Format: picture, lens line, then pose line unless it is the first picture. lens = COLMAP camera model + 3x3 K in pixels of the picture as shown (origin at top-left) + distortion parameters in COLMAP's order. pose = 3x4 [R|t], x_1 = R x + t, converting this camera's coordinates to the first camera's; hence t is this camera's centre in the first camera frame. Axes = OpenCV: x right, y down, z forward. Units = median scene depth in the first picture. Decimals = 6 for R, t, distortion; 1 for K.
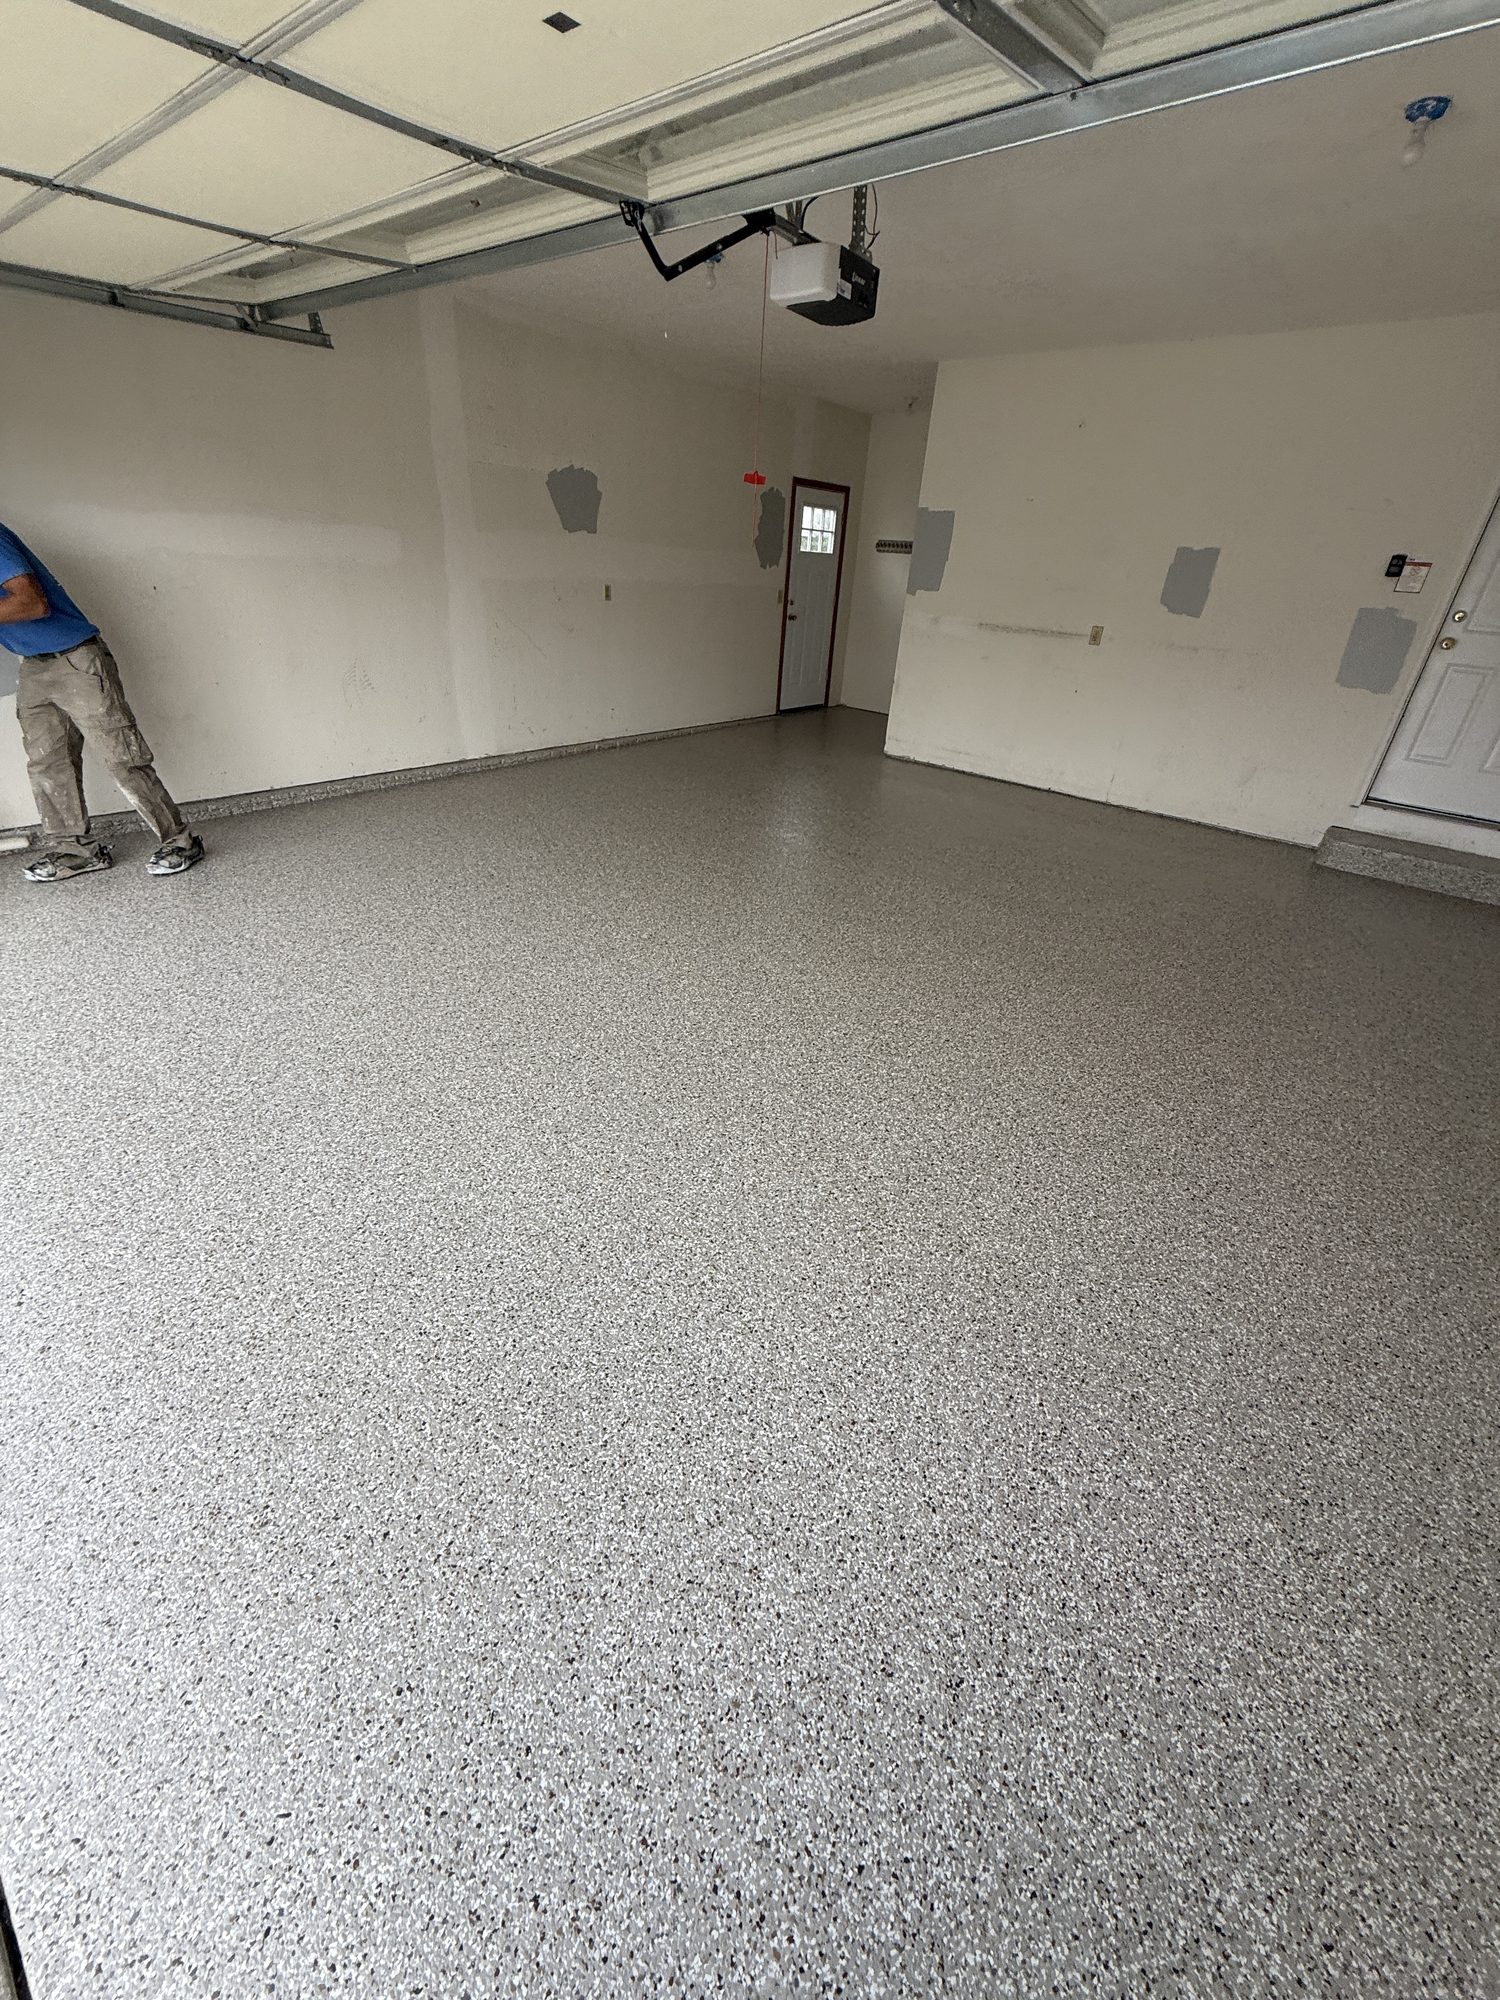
lens RADIAL K [[795.3, 0, 743.8], [0, 795.3, 994.8], [0, 0, 1]] dist [0.001219, -0.000361]
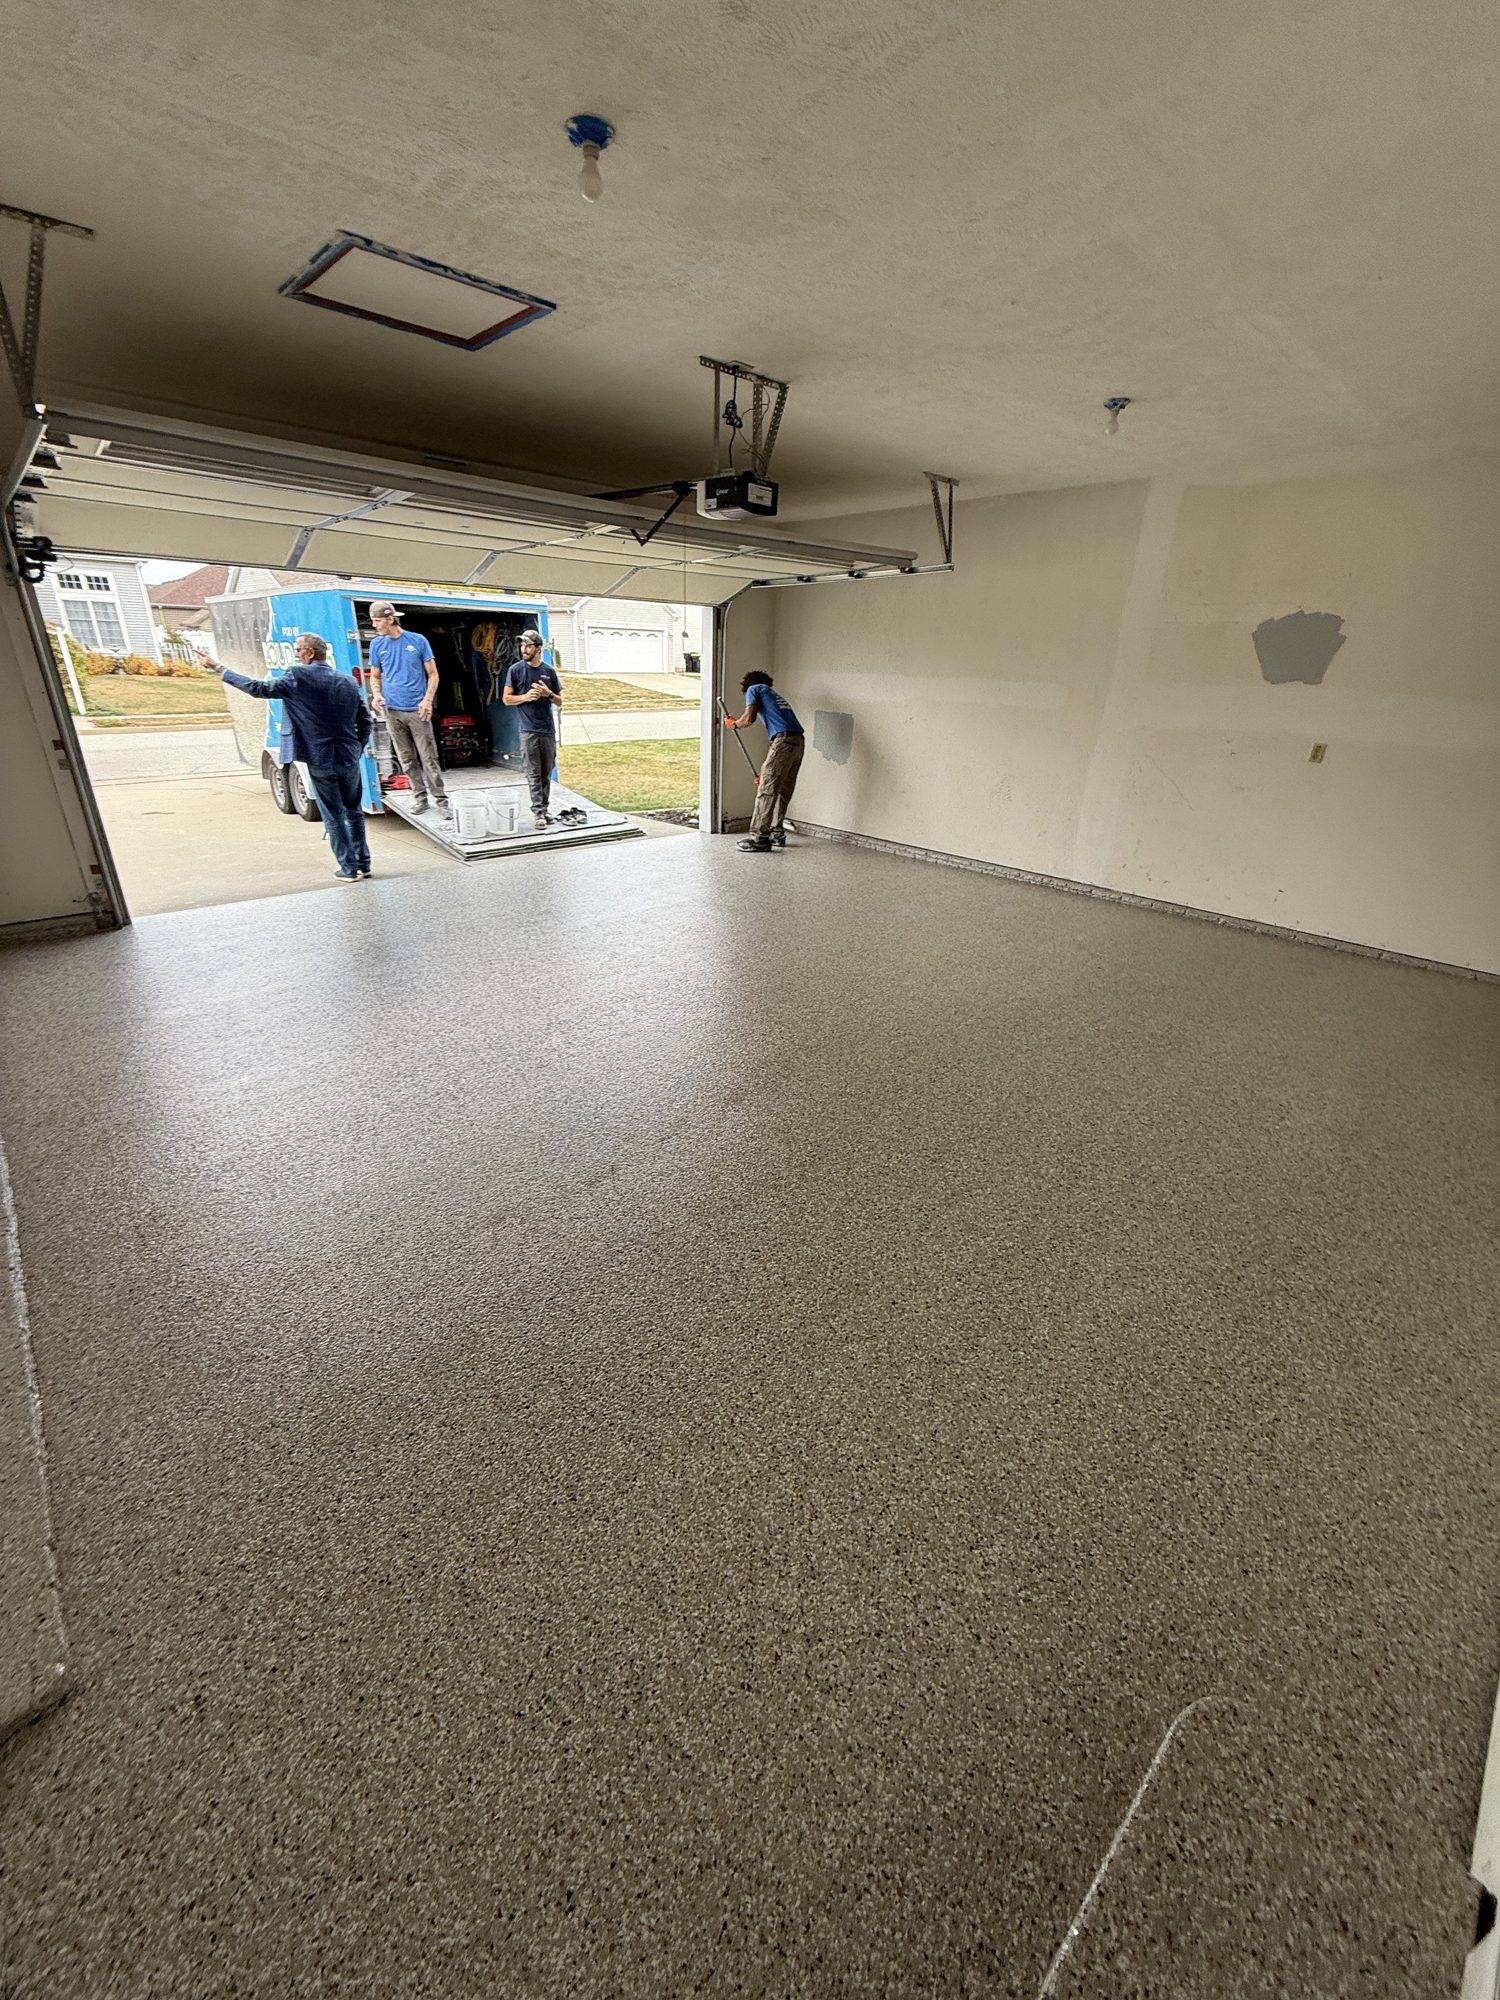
lens RADIAL K [[795.3, 0, 750.9], [0, 795.3, 990.8], [0, 0, 1]] dist [0.001219, -0.000361]
pose [[-0.110553, 0.328684, -0.937947, 0.791510], [-0.512261, 0.789875, 0.337174, -0.330104], [0.851685, 0.517749, 0.081049, 0.641631]]
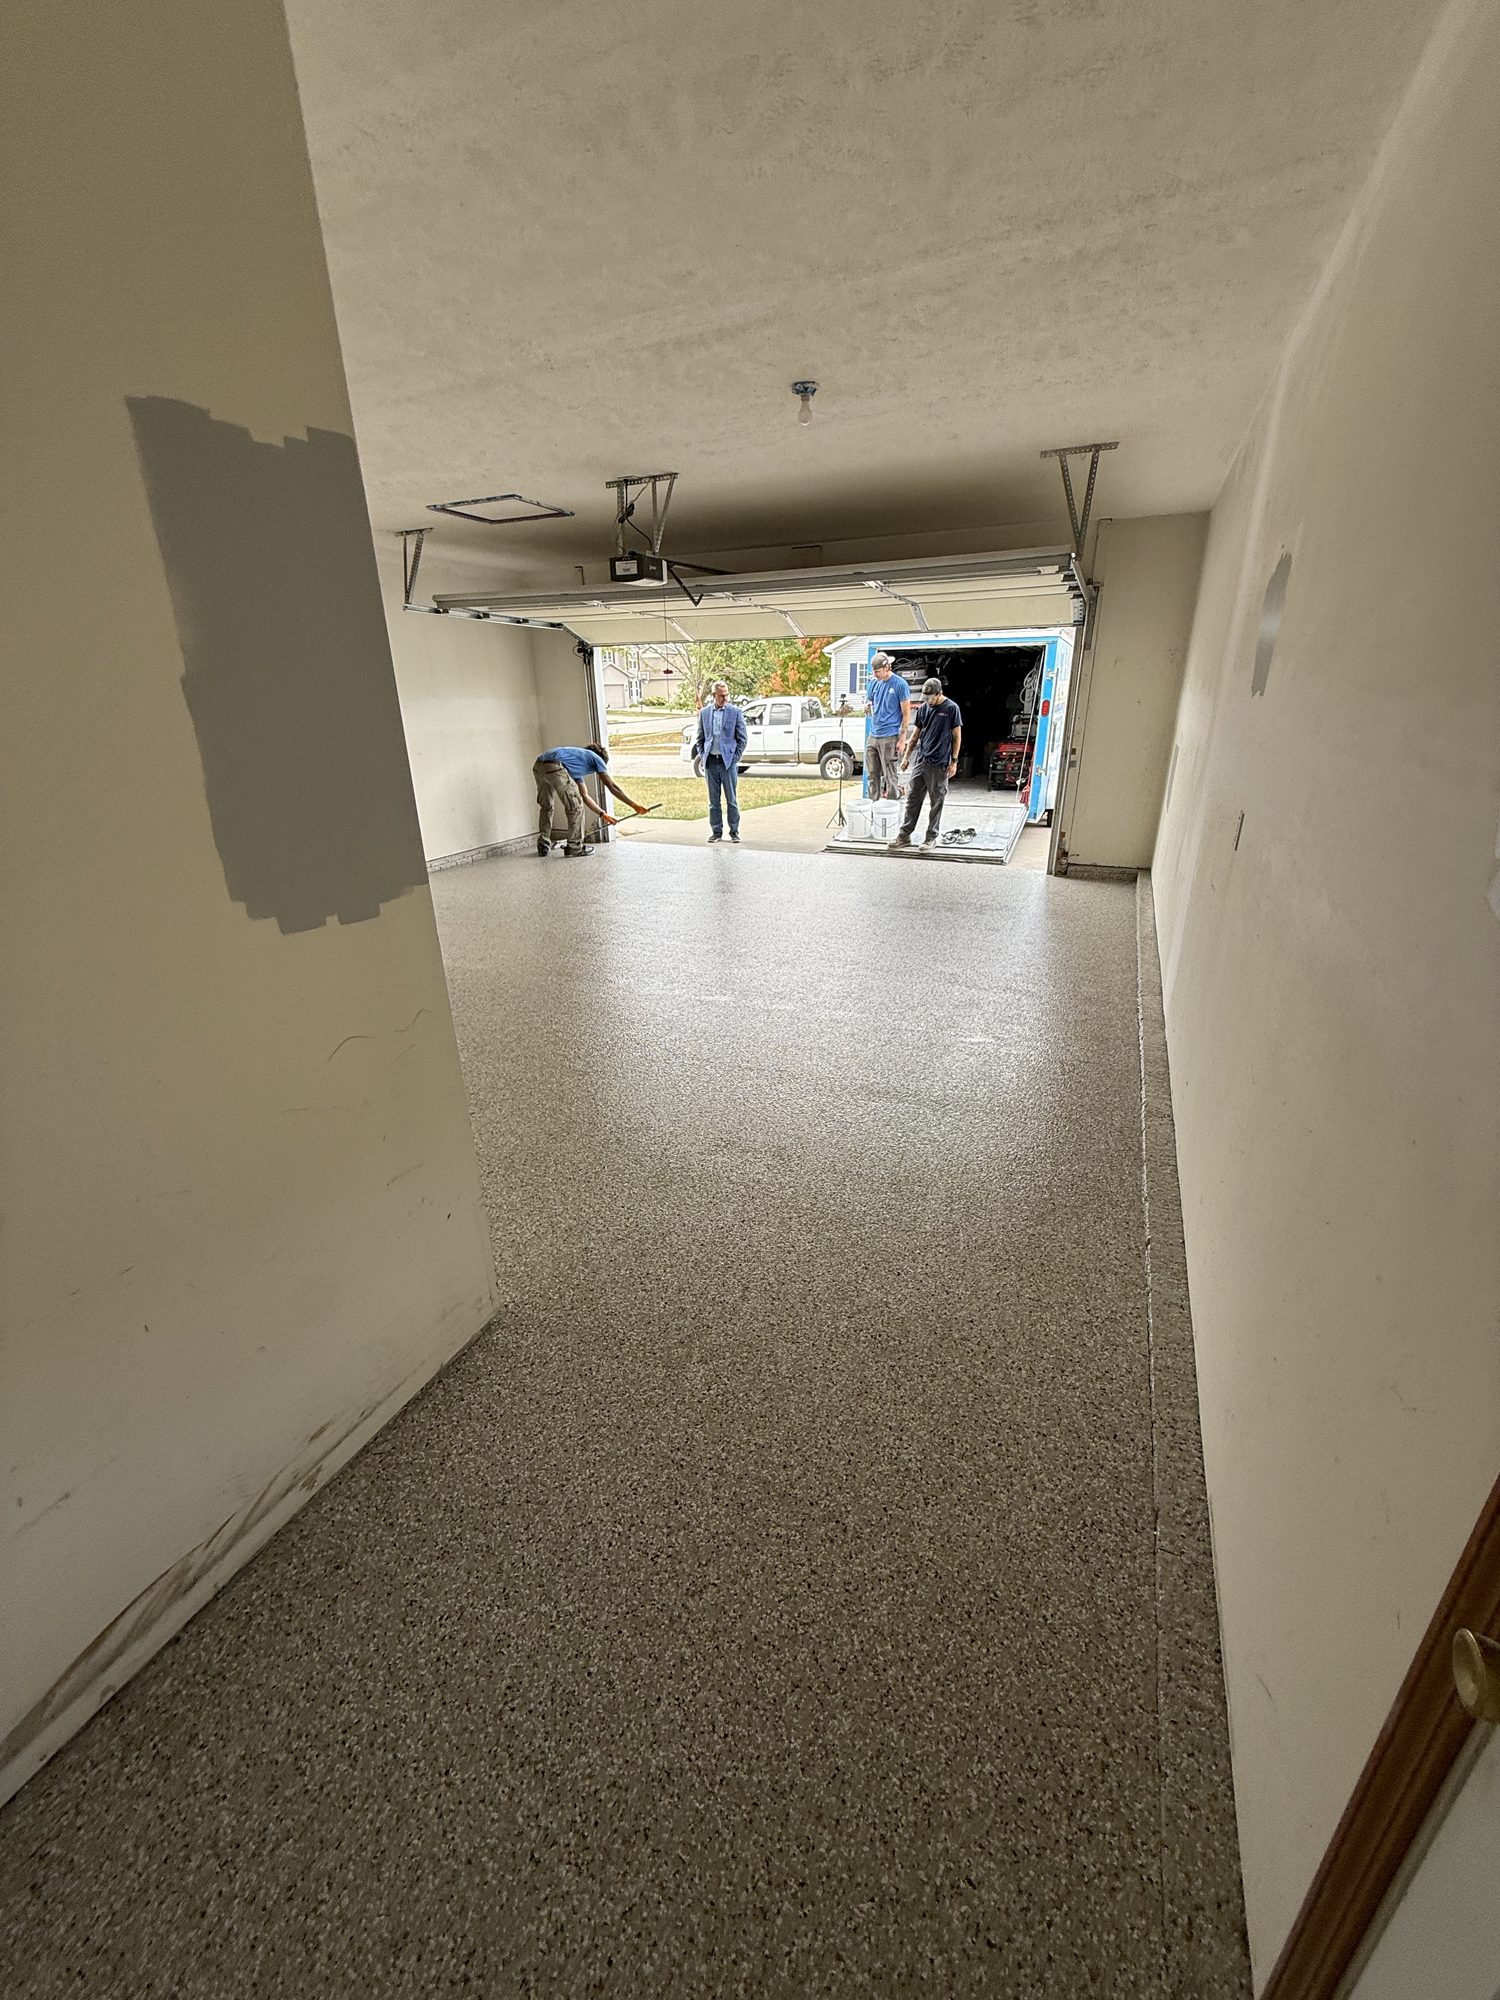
lens RADIAL K [[795.3, 0, 742.1], [0, 795.3, 986.5], [0, 0, 1]] dist [0.001219, -0.000361]
pose [[-0.961787, 0.057965, -0.267594, 0.198808], [-0.164222, 0.659894, 0.733192, -0.780241], [0.219083, 0.749119, -0.625158, 1.386538]]
